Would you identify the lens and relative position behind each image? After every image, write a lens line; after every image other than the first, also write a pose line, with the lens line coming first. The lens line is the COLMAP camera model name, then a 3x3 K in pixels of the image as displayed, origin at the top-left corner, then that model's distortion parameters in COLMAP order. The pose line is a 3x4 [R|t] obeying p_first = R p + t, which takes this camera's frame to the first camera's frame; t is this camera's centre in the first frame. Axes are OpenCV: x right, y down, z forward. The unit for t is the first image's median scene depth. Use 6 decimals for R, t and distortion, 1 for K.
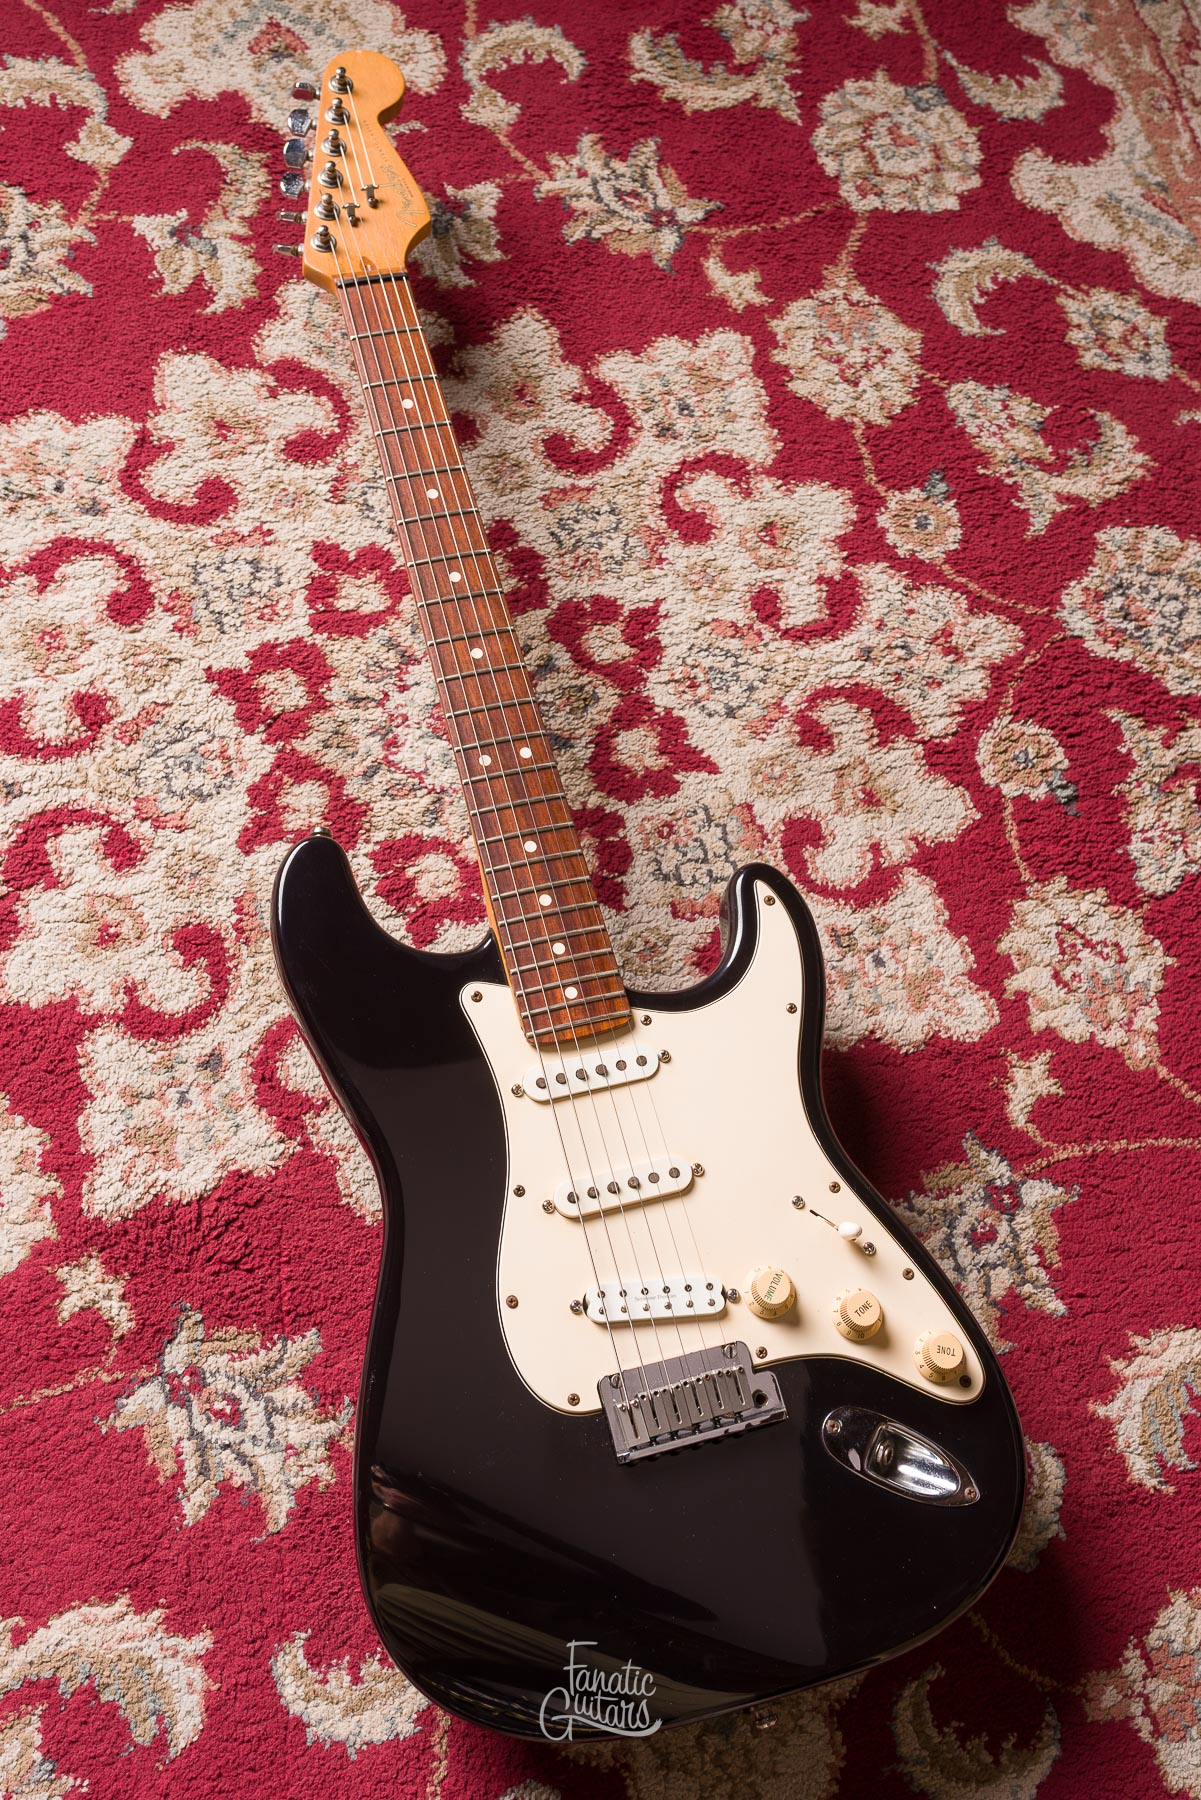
lens RADIAL K [[1880.5, 0, 587.6], [0, 1880.5, 880.5], [0, 0, 1]] dist [-0.000150, 0.001679]
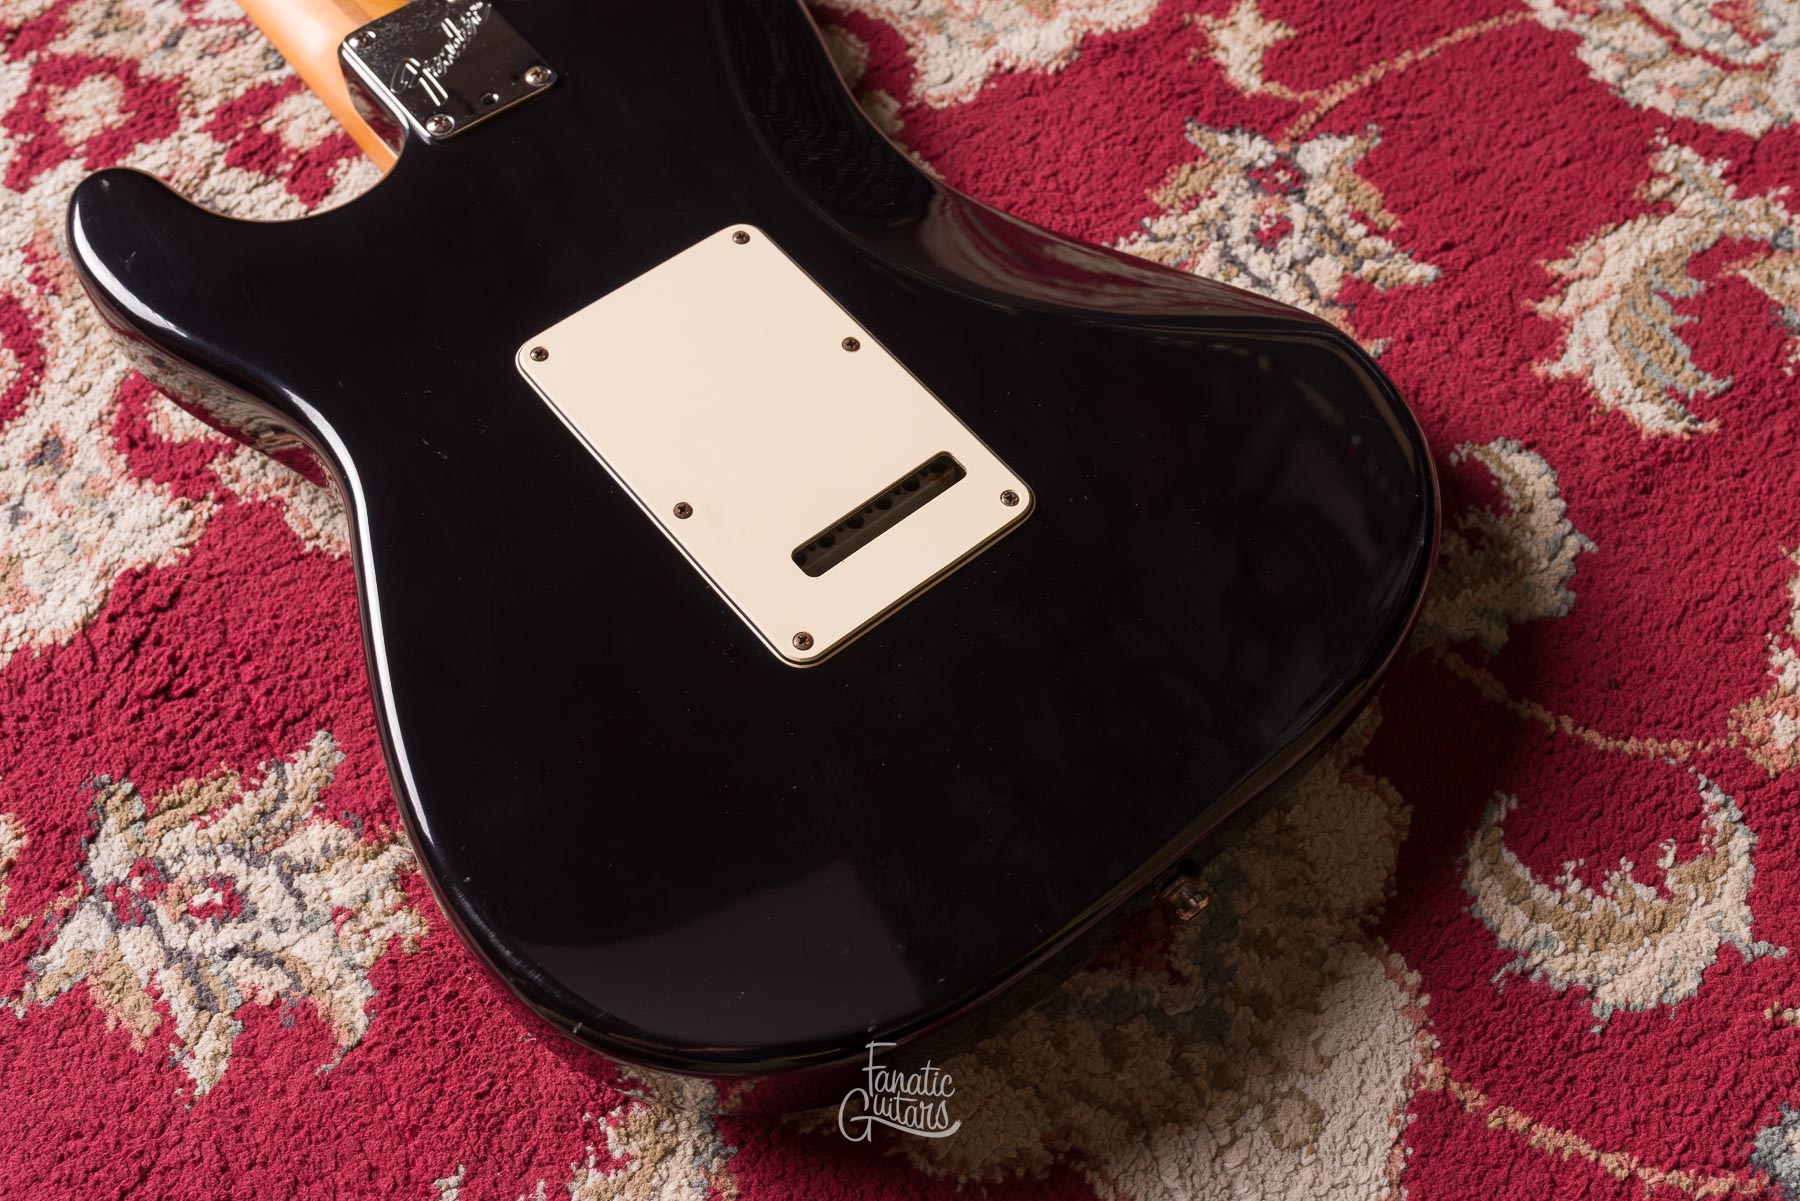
lens RADIAL K [[1740.5, 0, 904.2], [0, 1740.5, 604.6], [0, 0, 1]] dist [-0.000087, 0.002276]
pose [[0.911105, -0.410465, 0.037498, 0.018016], [0.412168, 0.906817, -0.088321, 0.289995], [0.002249, 0.095925, 0.995386, 0.391932]]
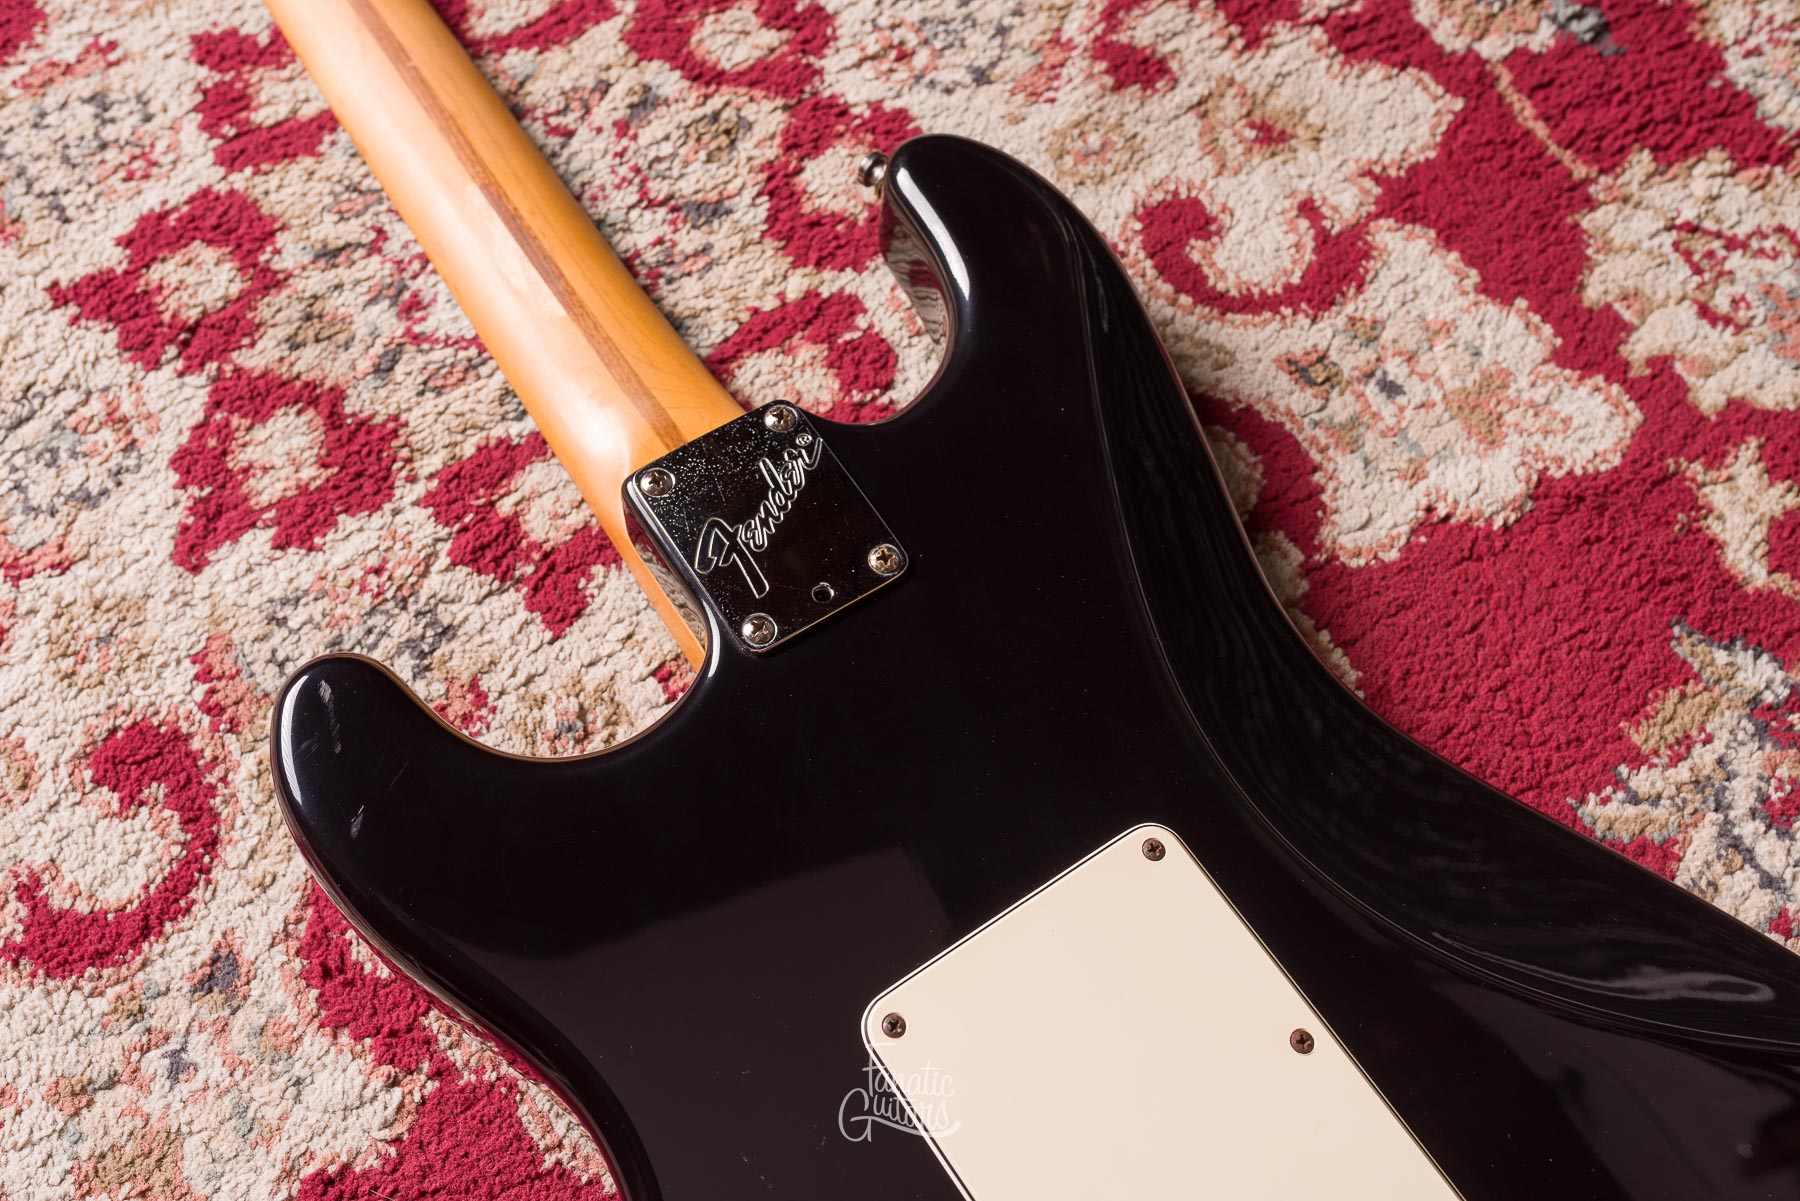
lens RADIAL K [[1740.5, 0, 904.2], [0, 1740.5, 604.6], [0, 0, 1]] dist [-0.000087, 0.002276]
pose [[0.945887, -0.324493, -0.001447, 0.003605], [0.324319, 0.945509, -0.028809, 0.070614], [0.010716, 0.026781, 0.999584, 0.499468]]
